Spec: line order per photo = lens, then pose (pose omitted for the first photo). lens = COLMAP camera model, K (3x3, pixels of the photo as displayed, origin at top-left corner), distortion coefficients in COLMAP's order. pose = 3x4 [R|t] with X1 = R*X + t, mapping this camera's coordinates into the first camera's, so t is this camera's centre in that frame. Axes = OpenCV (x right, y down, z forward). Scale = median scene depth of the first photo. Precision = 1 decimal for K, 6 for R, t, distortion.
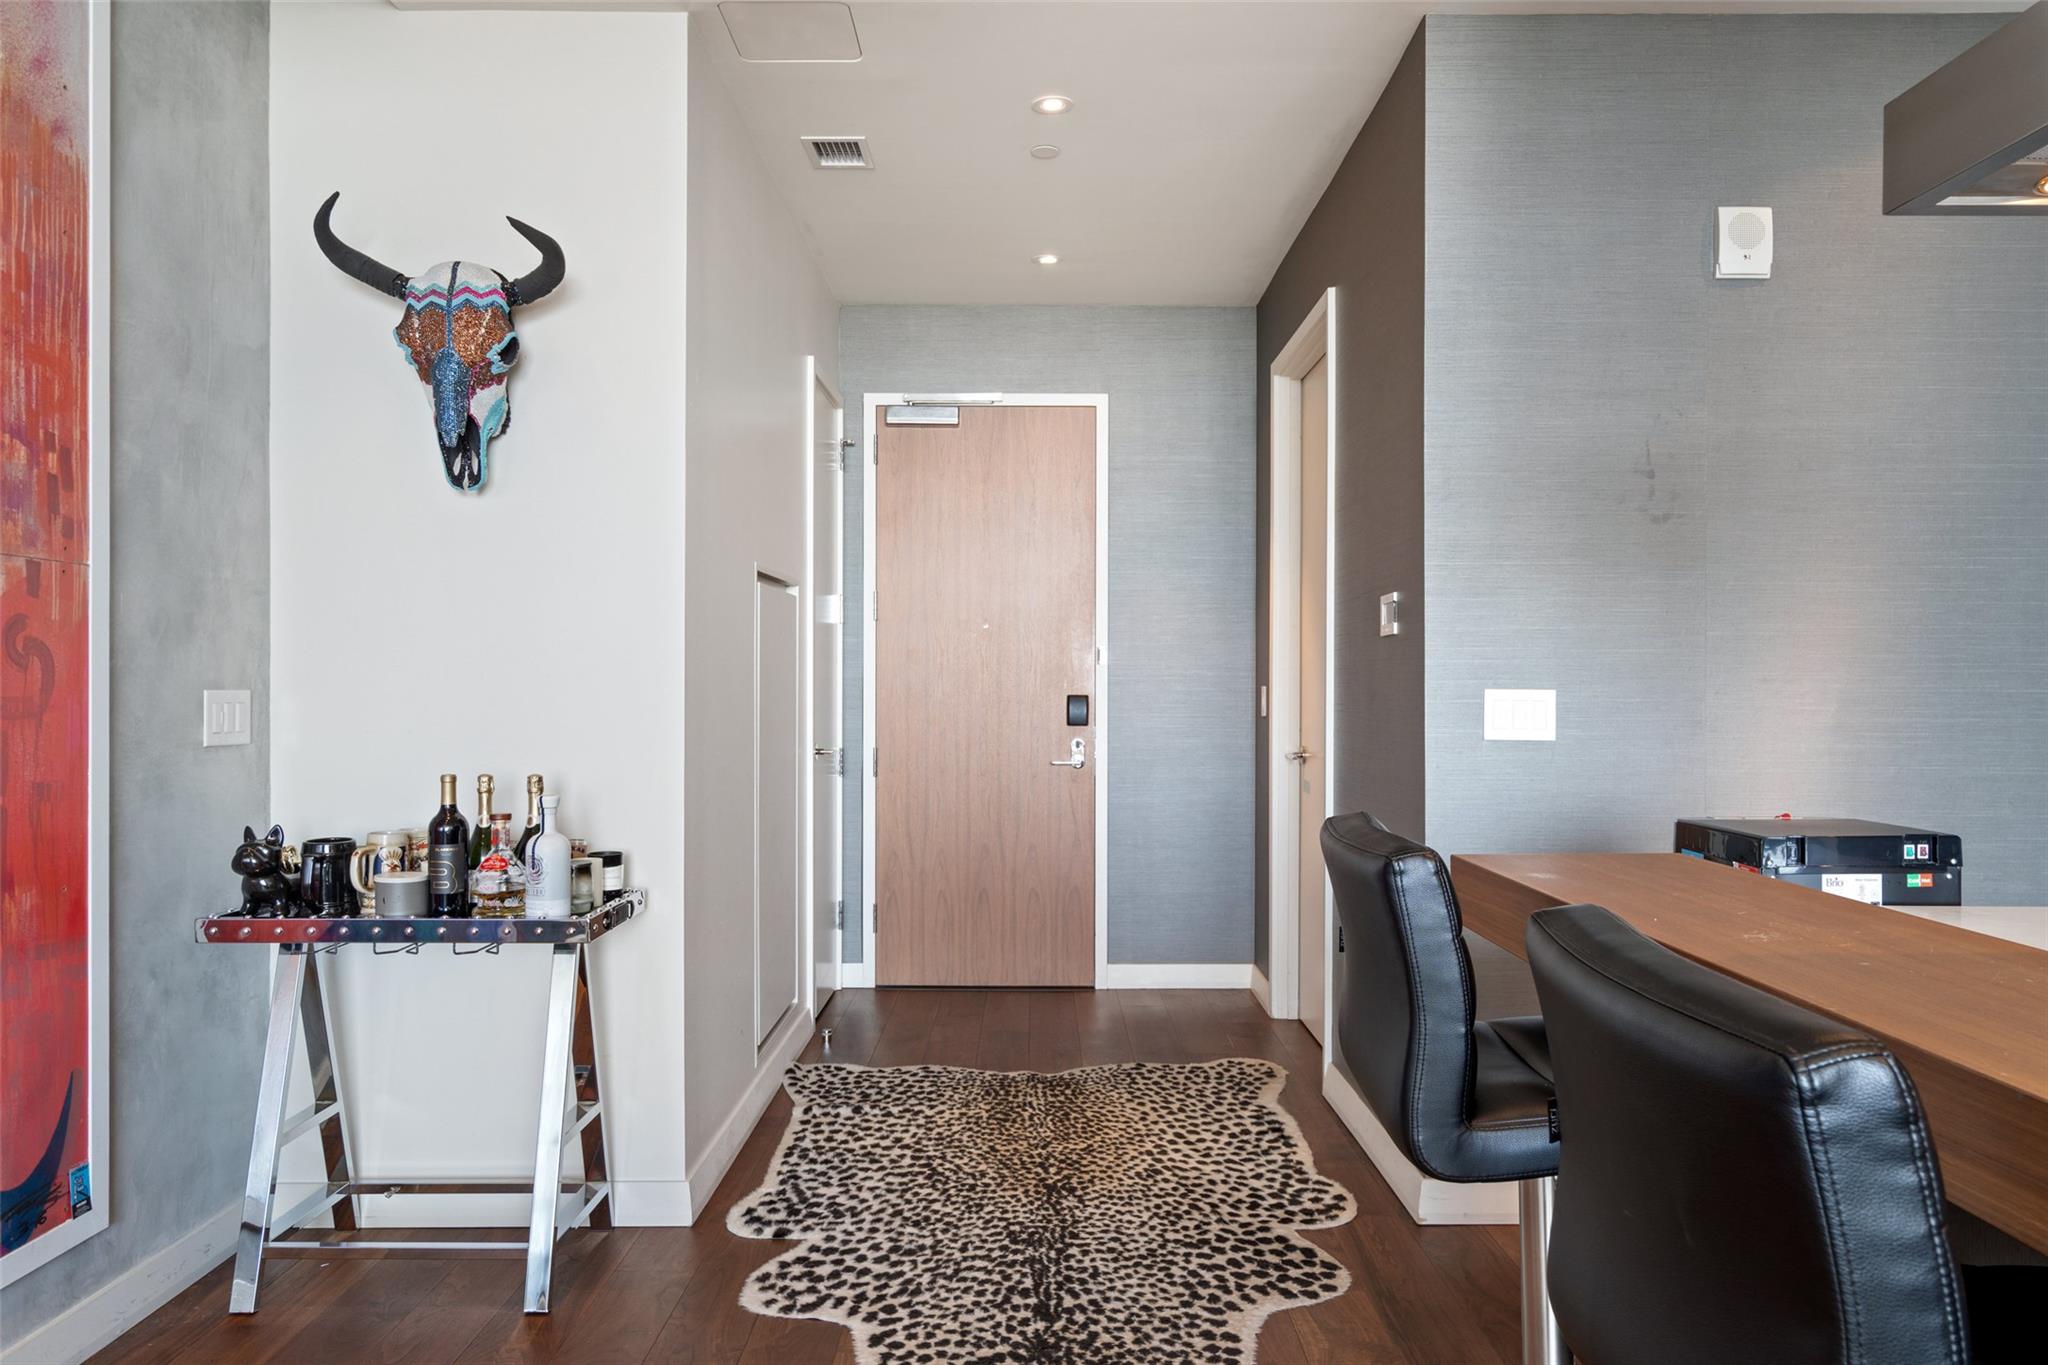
lens RADIAL K [[1399.9, 0, 1025.4], [0, 1399.9, 681.8], [0, 0, 1]] dist [0.006762, 0.000803]
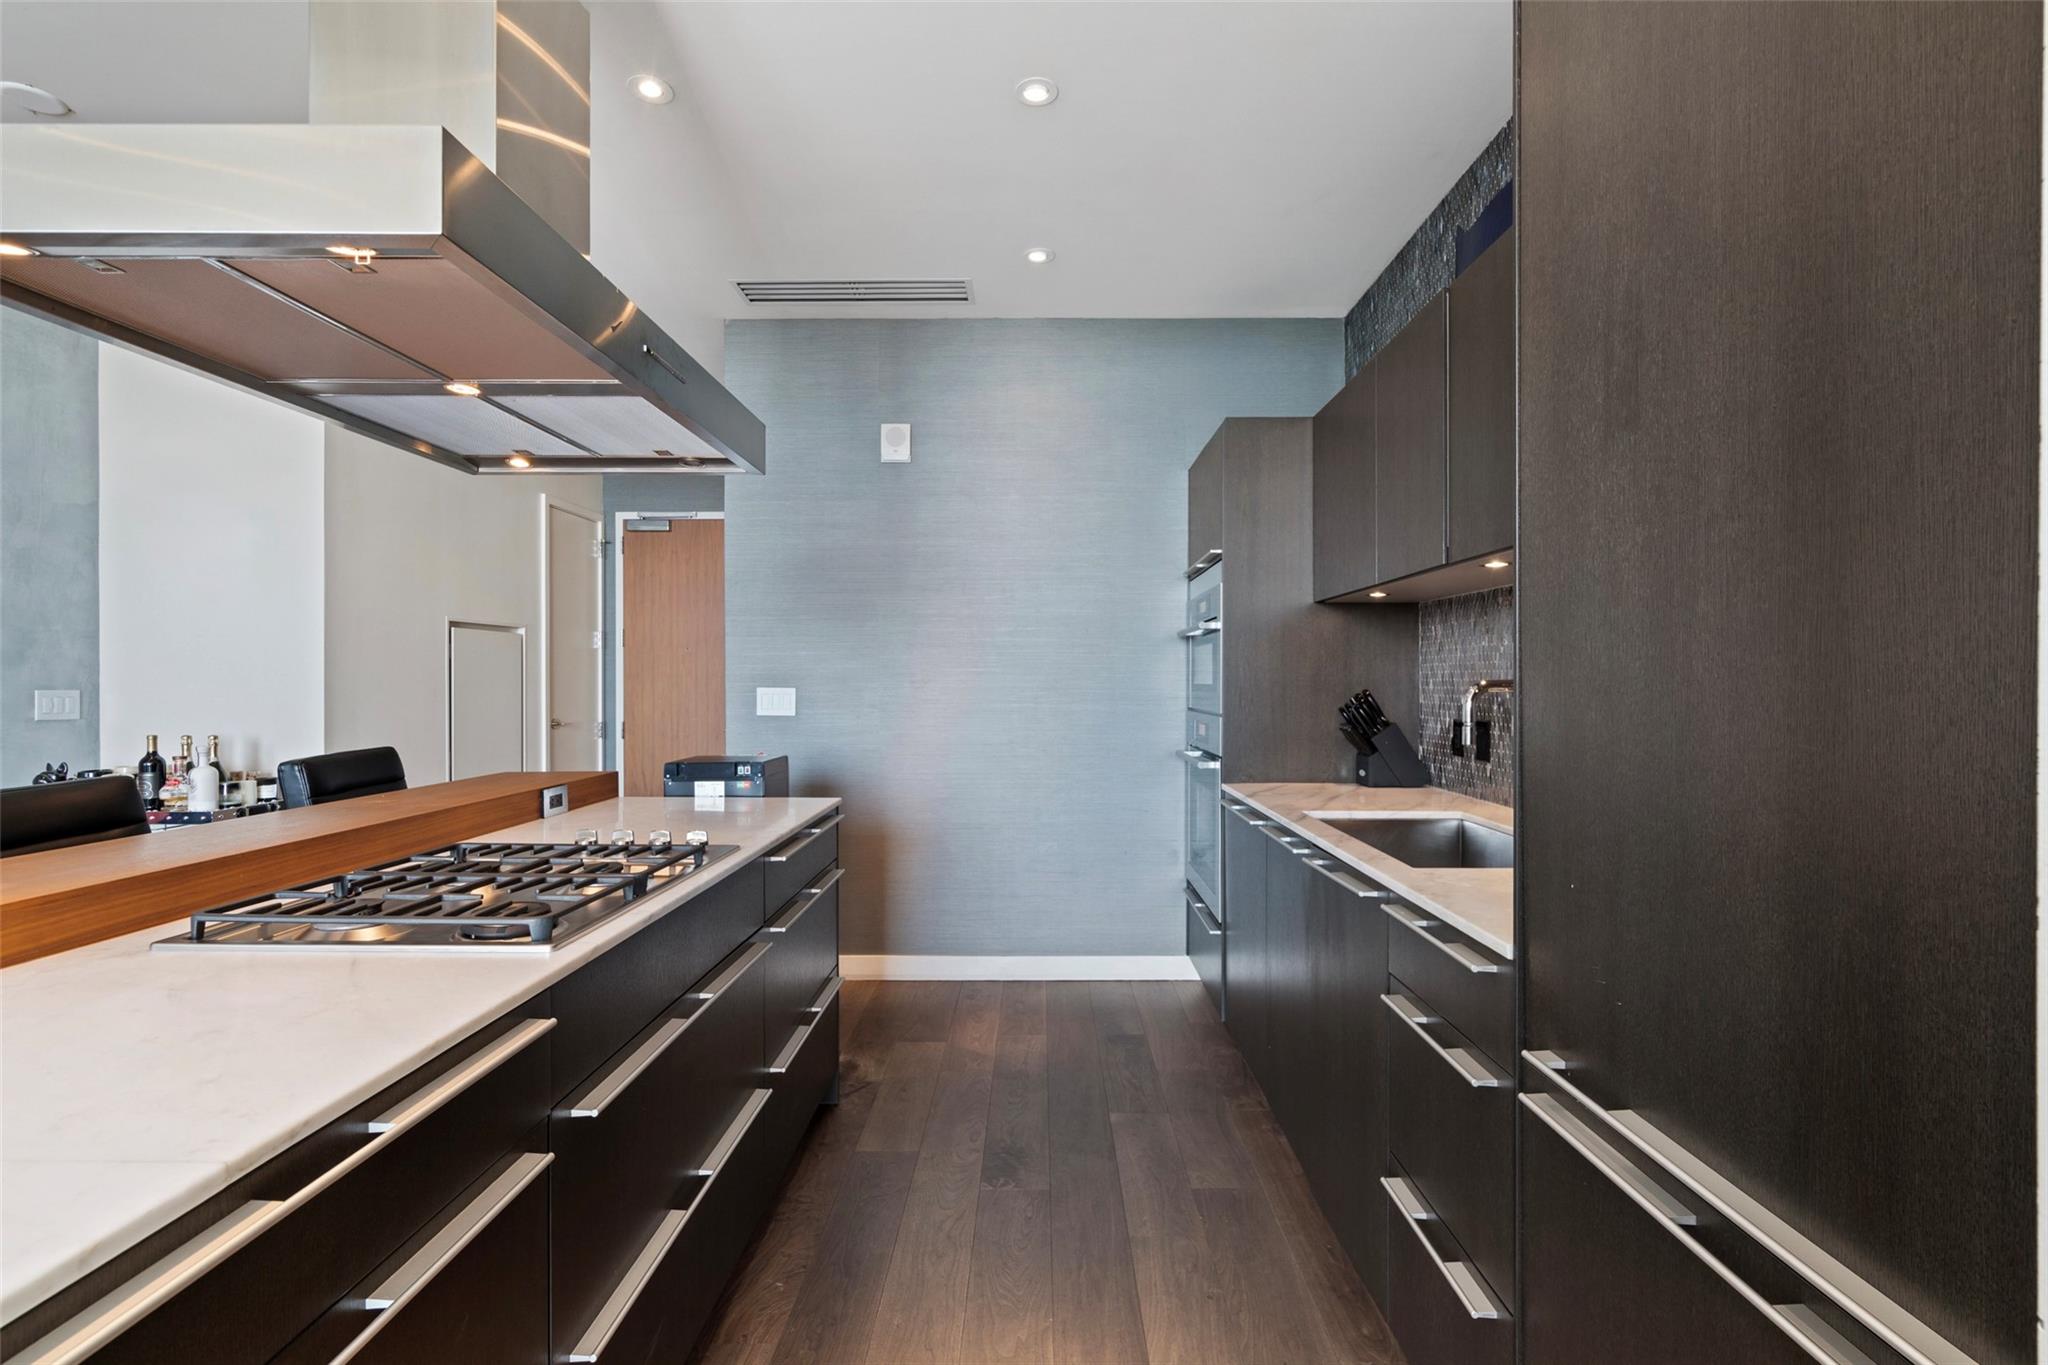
lens RADIAL K [[931.0, 0, 1025.3], [0, 931.0, 683.6], [0, 0, 1]] dist [0.001231, -0.000280]
pose [[0.999929, -0.002152, -0.011704, 0.696502], [0.002191, 0.999992, 0.003320, -0.003767], [0.011697, -0.003346, 0.999926, -0.210276]]
